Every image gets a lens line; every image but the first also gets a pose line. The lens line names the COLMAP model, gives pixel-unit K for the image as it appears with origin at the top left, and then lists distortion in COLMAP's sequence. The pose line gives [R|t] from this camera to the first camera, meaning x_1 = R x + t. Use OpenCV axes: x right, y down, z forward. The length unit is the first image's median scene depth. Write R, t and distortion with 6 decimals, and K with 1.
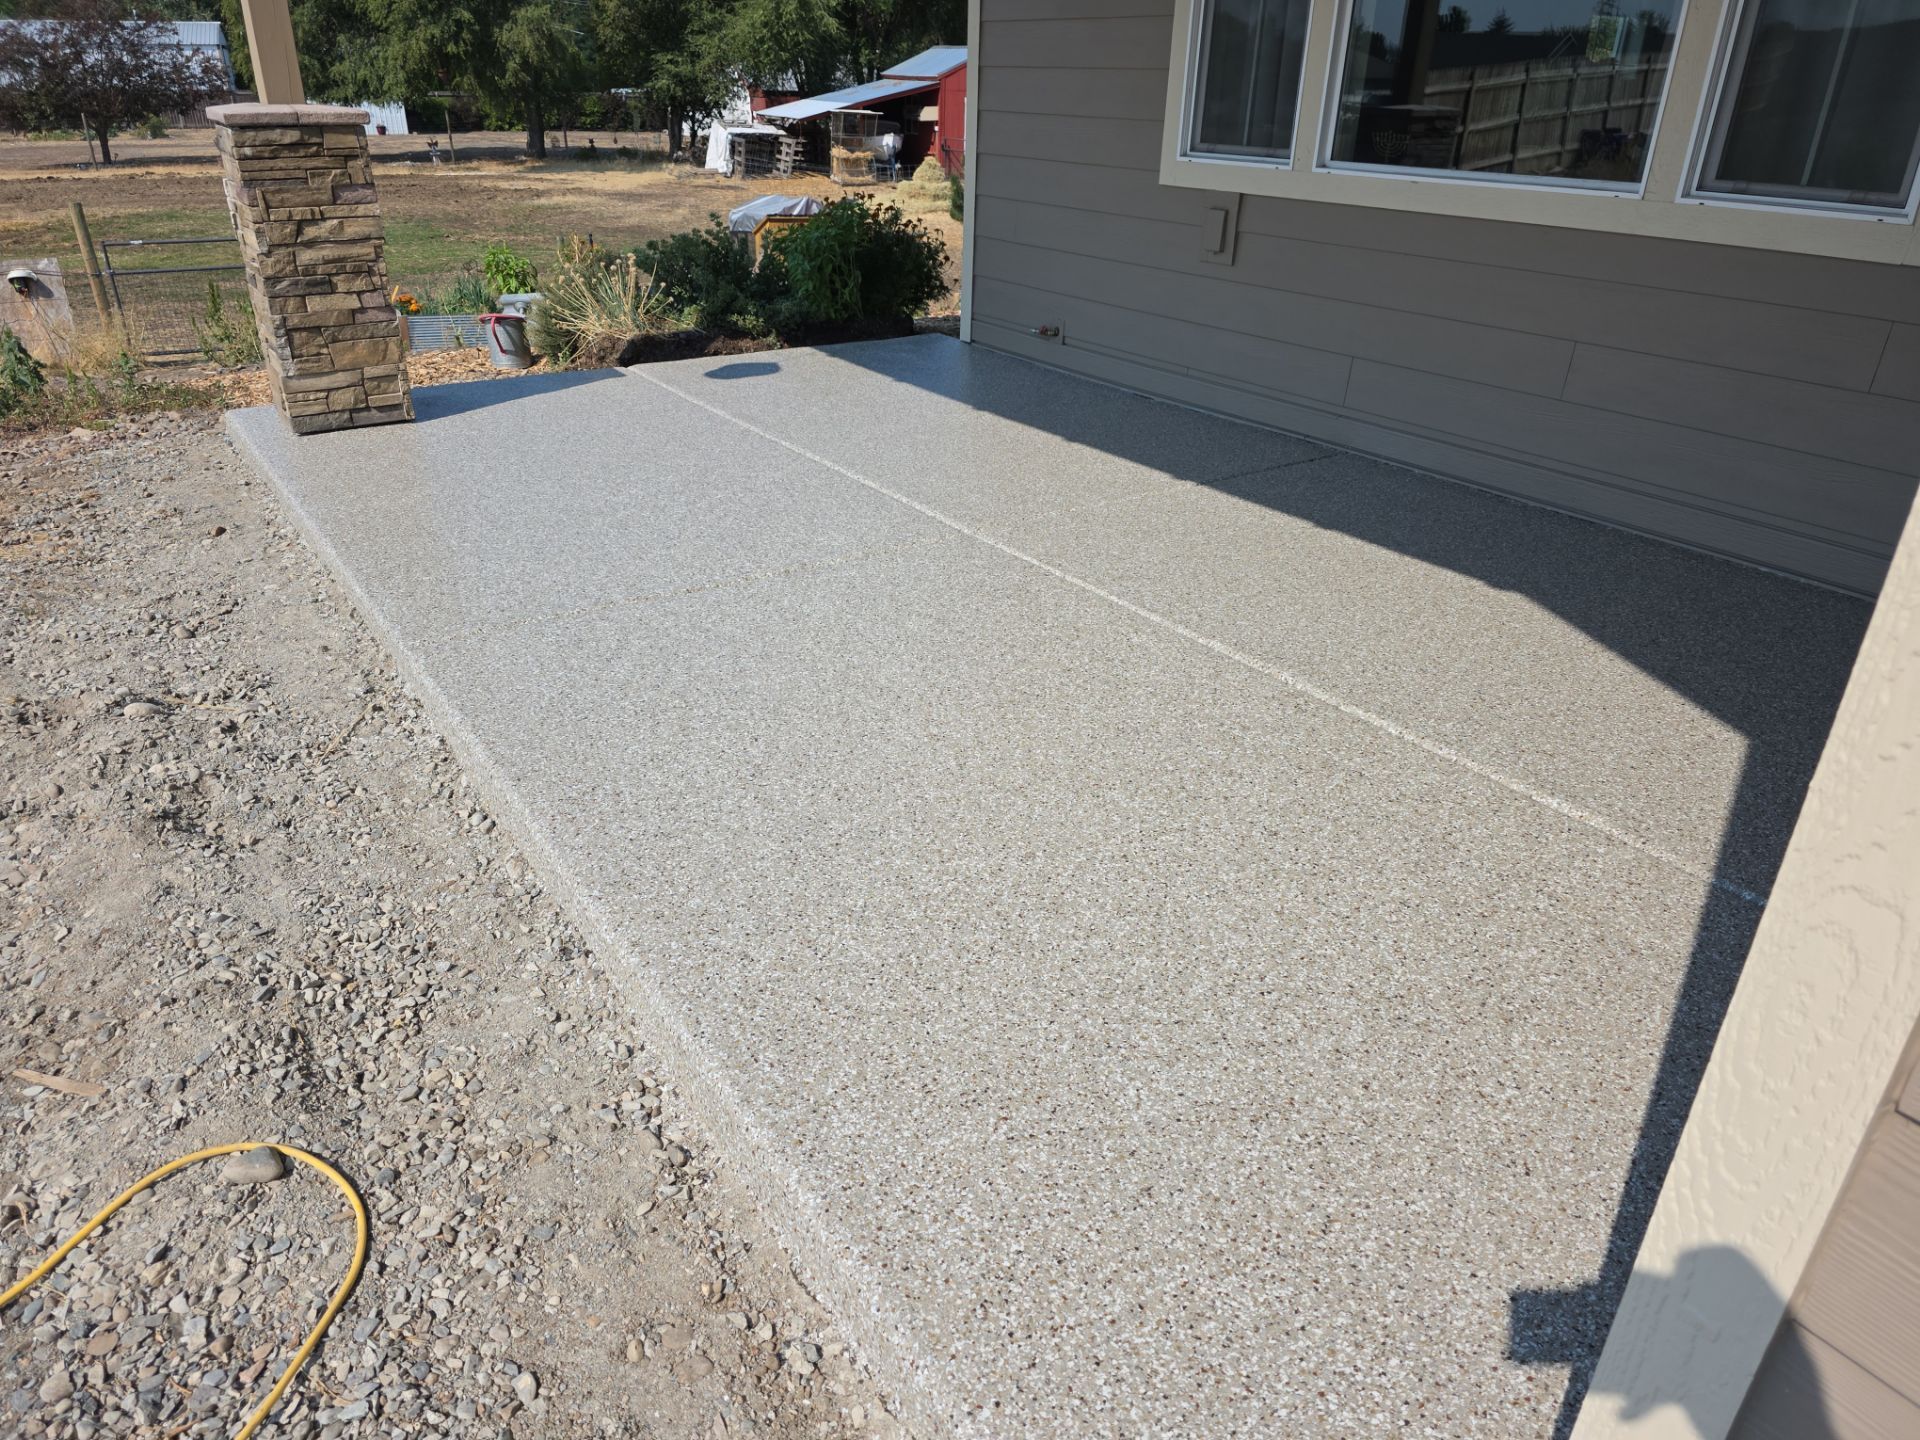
lens RADIAL K [[1280.4, 0, 922.8], [0, 1280.4, 719.4], [0, 0, 1]] dist [0.084637, -0.088744]
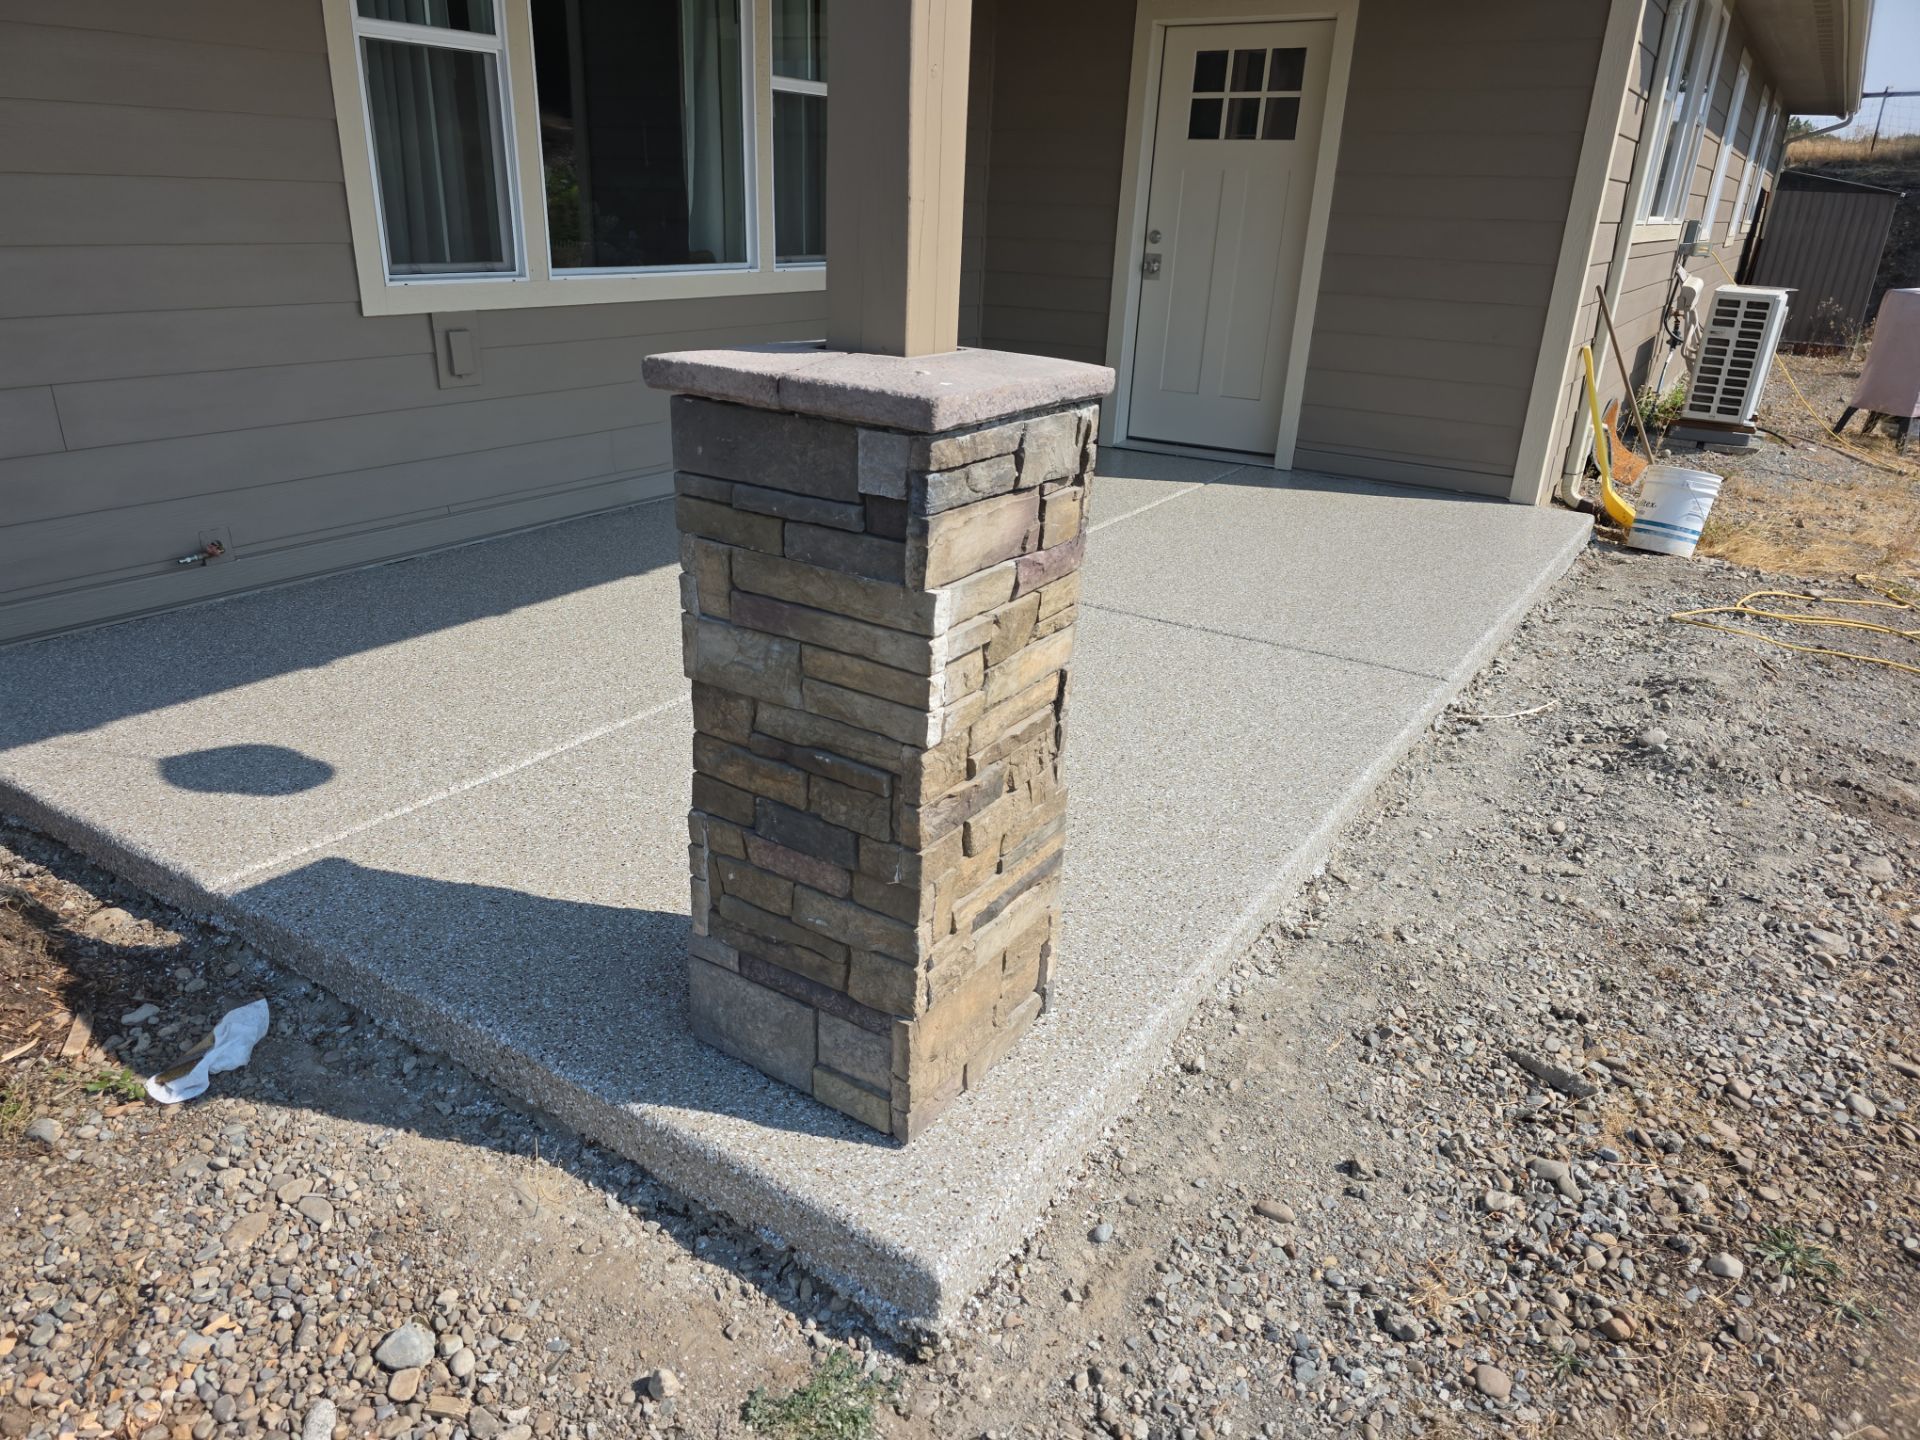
lens RADIAL K [[1322.4, 0, 903.1], [0, 1322.4, 725.2], [0, 0, 1]] dist [0.080624, -0.096454]
pose [[-0.392348, -0.368837, 0.842628, -0.872400], [0.377864, 0.770584, 0.513244, -0.593475], [-0.838619, 0.519769, -0.162967, 1.126030]]
